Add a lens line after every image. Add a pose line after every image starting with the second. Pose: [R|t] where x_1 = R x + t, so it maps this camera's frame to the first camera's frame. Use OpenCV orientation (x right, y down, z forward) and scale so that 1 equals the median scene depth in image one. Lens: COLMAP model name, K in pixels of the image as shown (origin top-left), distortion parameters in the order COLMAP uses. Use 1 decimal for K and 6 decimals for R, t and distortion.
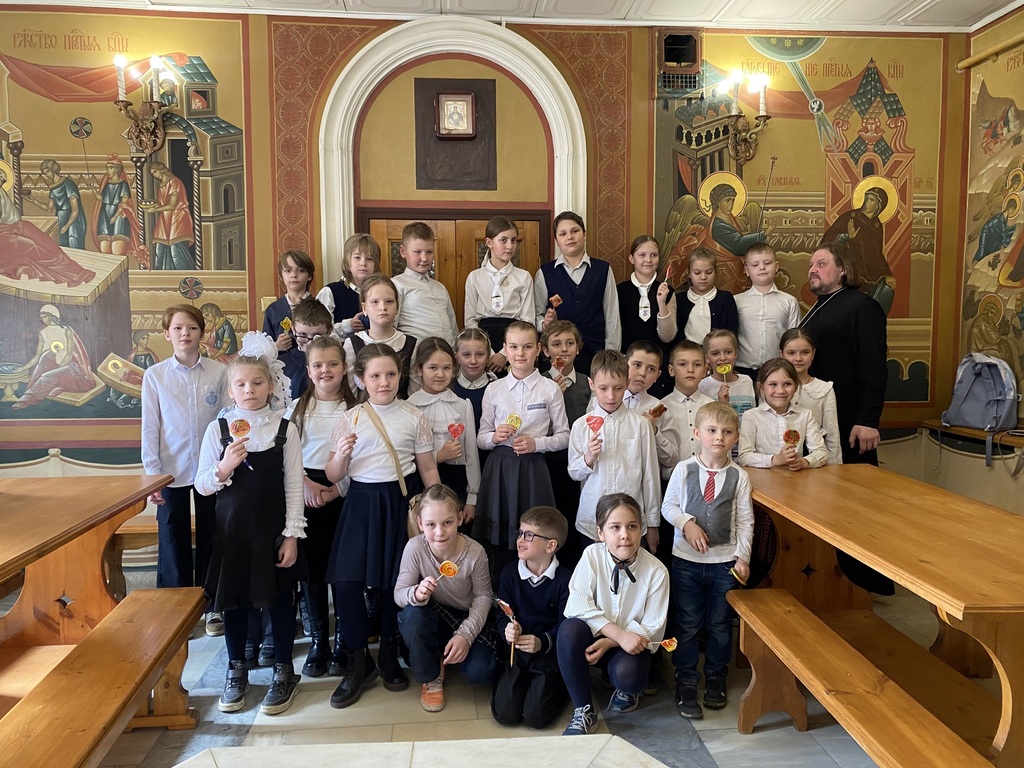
lens RADIAL K [[787.2, 0, 505.0], [0, 787.2, 383.8], [0, 0, 1]] dist [0.000788, 0.005783]
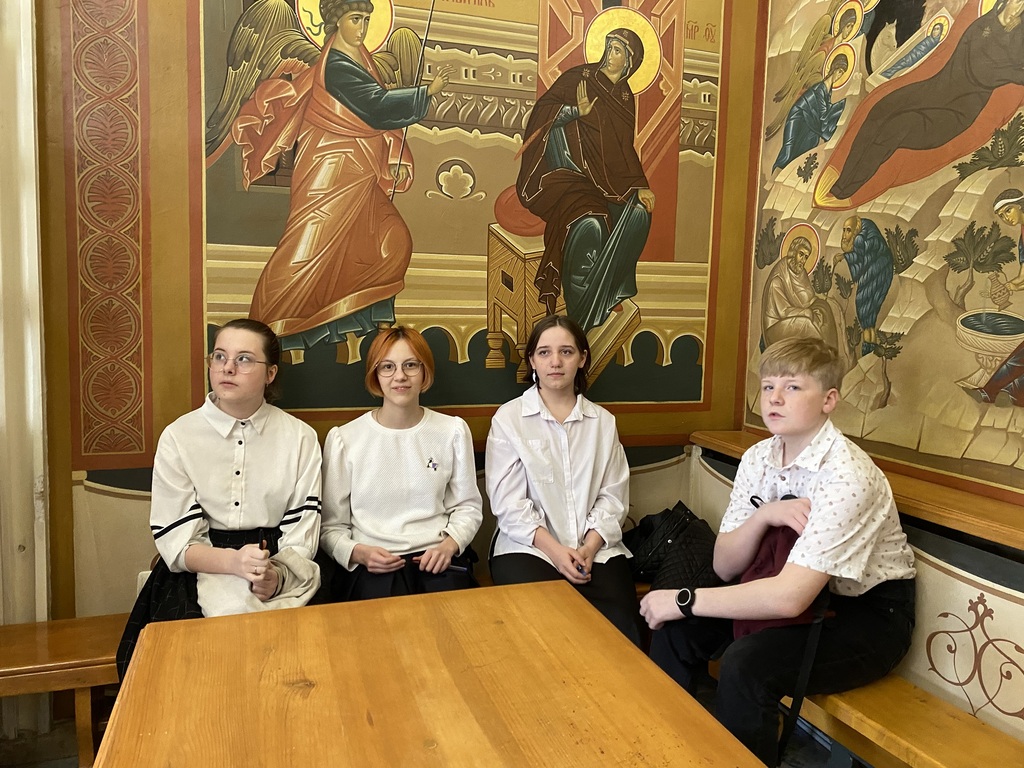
lens RADIAL K [[787.2, 0, 487.2], [0, 787.2, 377.3], [0, 0, 1]] dist [0.000788, 0.005783]
pose [[0.974716, 0.005326, 0.223384, 0.257849], [-0.011453, 0.999593, 0.026144, -0.010934], [-0.223153, -0.028042, 0.974380, 0.477496]]
